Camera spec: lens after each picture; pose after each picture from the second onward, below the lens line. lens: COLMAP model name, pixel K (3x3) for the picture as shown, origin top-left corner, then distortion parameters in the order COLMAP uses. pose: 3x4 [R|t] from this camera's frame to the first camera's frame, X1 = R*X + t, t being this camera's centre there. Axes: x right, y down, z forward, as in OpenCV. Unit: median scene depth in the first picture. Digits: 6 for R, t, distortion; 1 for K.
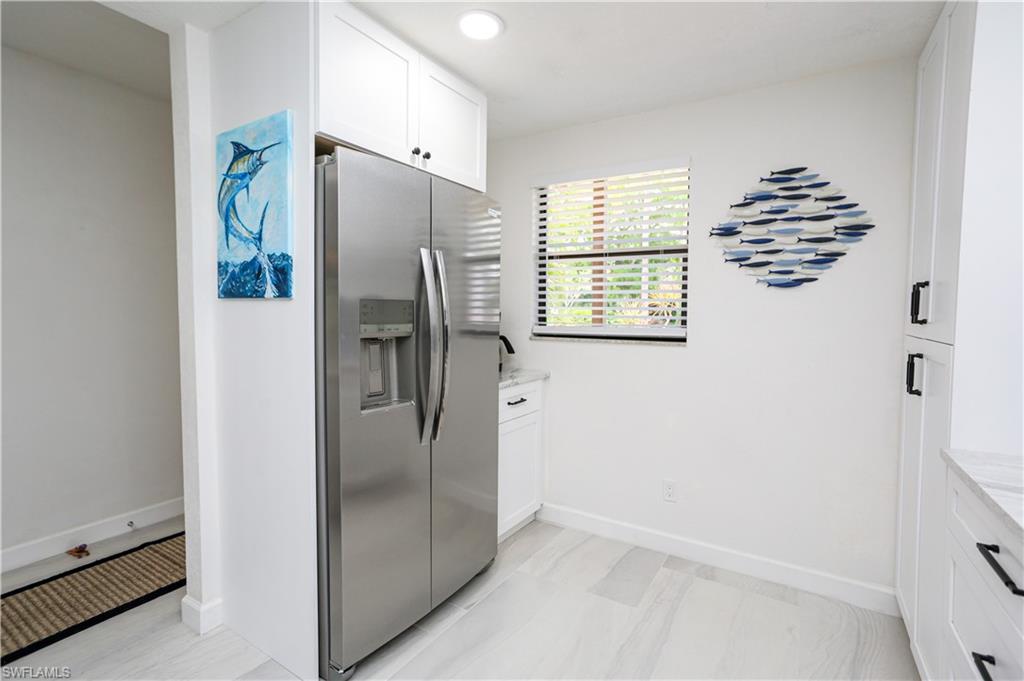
lens RADIAL K [[490.4, 0, 508.6], [0, 490.4, 334.4], [0, 0, 1]] dist [-0.038686, 0.015930]
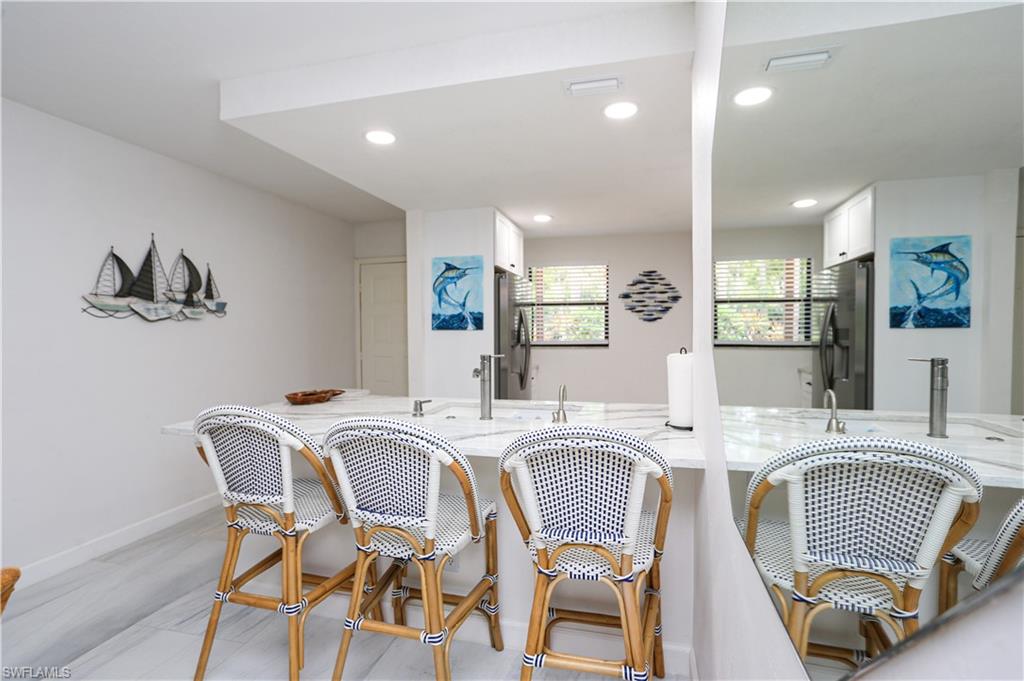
lens RADIAL K [[490.4, 0, 516.8], [0, 490.4, 339.2], [0, 0, 1]] dist [-0.038686, 0.015930]
pose [[0.953278, -0.019028, 0.301494, -0.790776], [0.027146, 0.999372, -0.022760, 0.026295], [-0.300872, 0.029881, 0.953196, -1.099821]]
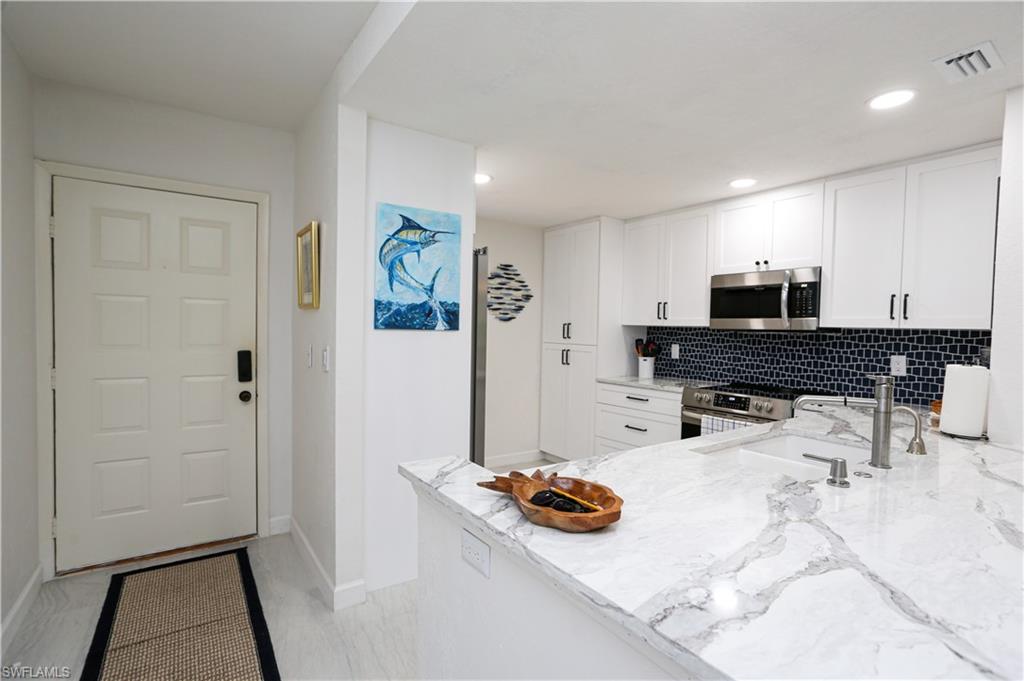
lens RADIAL K [[490.4, 0, 511.9], [0, 490.4, 340.4], [0, 0, 1]] dist [-0.038686, 0.015930]
pose [[0.402096, -0.024325, 0.915274, -1.418481], [0.028026, 0.999506, 0.014251, -0.045327], [-0.915169, 0.019921, 0.402579, 0.137114]]
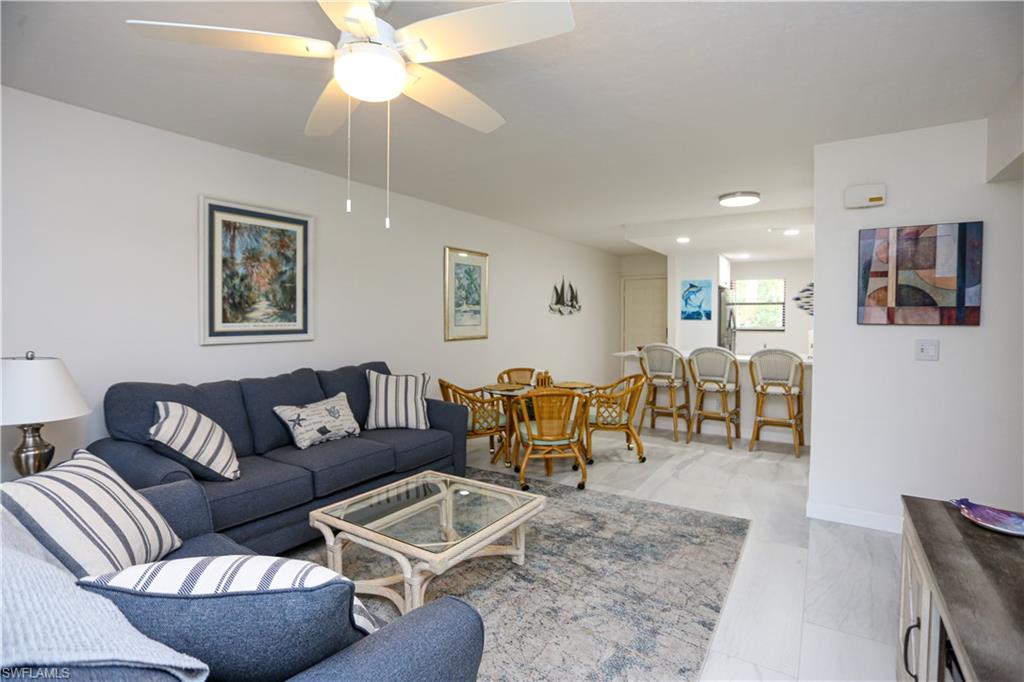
lens RADIAL K [[490.4, 0, 540.8], [0, 490.4, 328.6], [0, 0, 1]] dist [-0.038686, 0.015930]
pose [[0.999688, -0.005735, 0.024309, -1.647815], [0.006370, 0.999638, -0.026121, 0.088855], [-0.024150, 0.026268, 0.999363, -2.713149]]
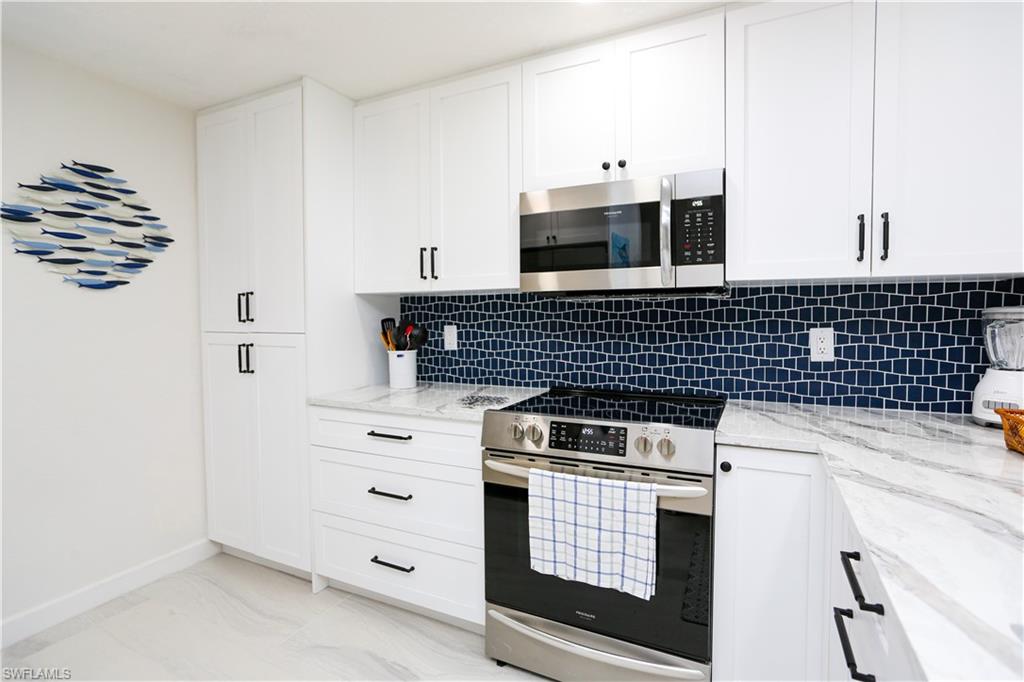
lens RADIAL K [[490.4, 0, 516.5], [0, 490.4, 335.2], [0, 0, 1]] dist [-0.038686, 0.015930]
pose [[-0.099692, -0.044942, 0.994003, -0.484222], [0.053555, 0.997289, 0.050462, -0.009348], [-0.993576, 0.058265, -0.097015, 0.290621]]
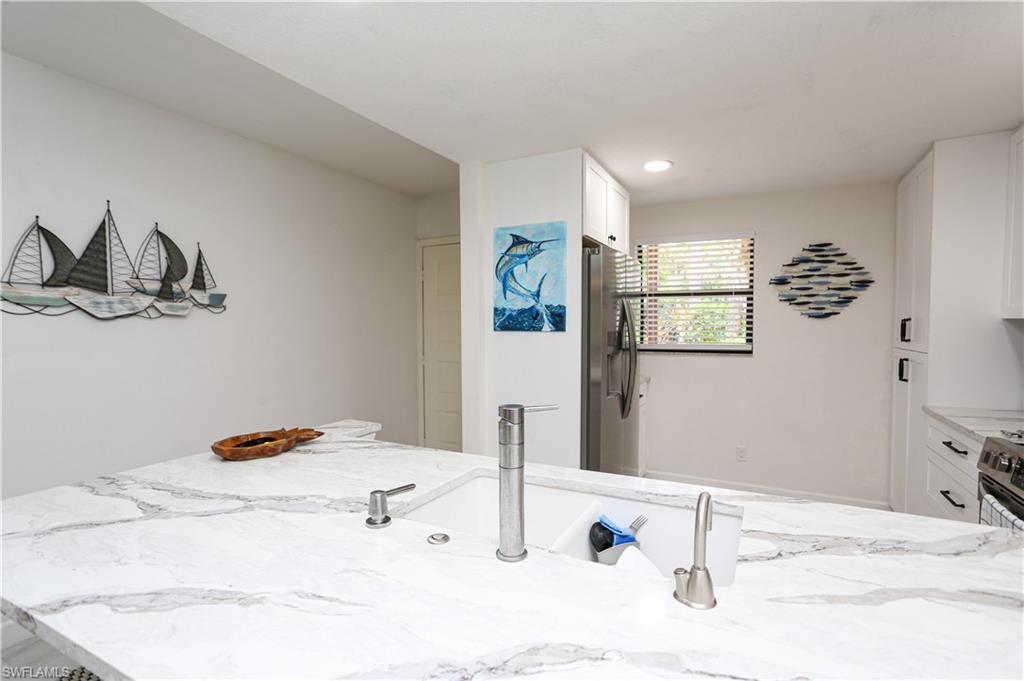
lens RADIAL K [[490.4, 0, 519.1], [0, 490.4, 341.5], [0, 0, 1]] dist [-0.038686, 0.015930]
pose [[0.996451, -0.012945, 0.083174, -0.567695], [0.013867, 0.999849, -0.010516, -0.018321], [-0.083025, 0.011632, 0.996480, -0.517993]]
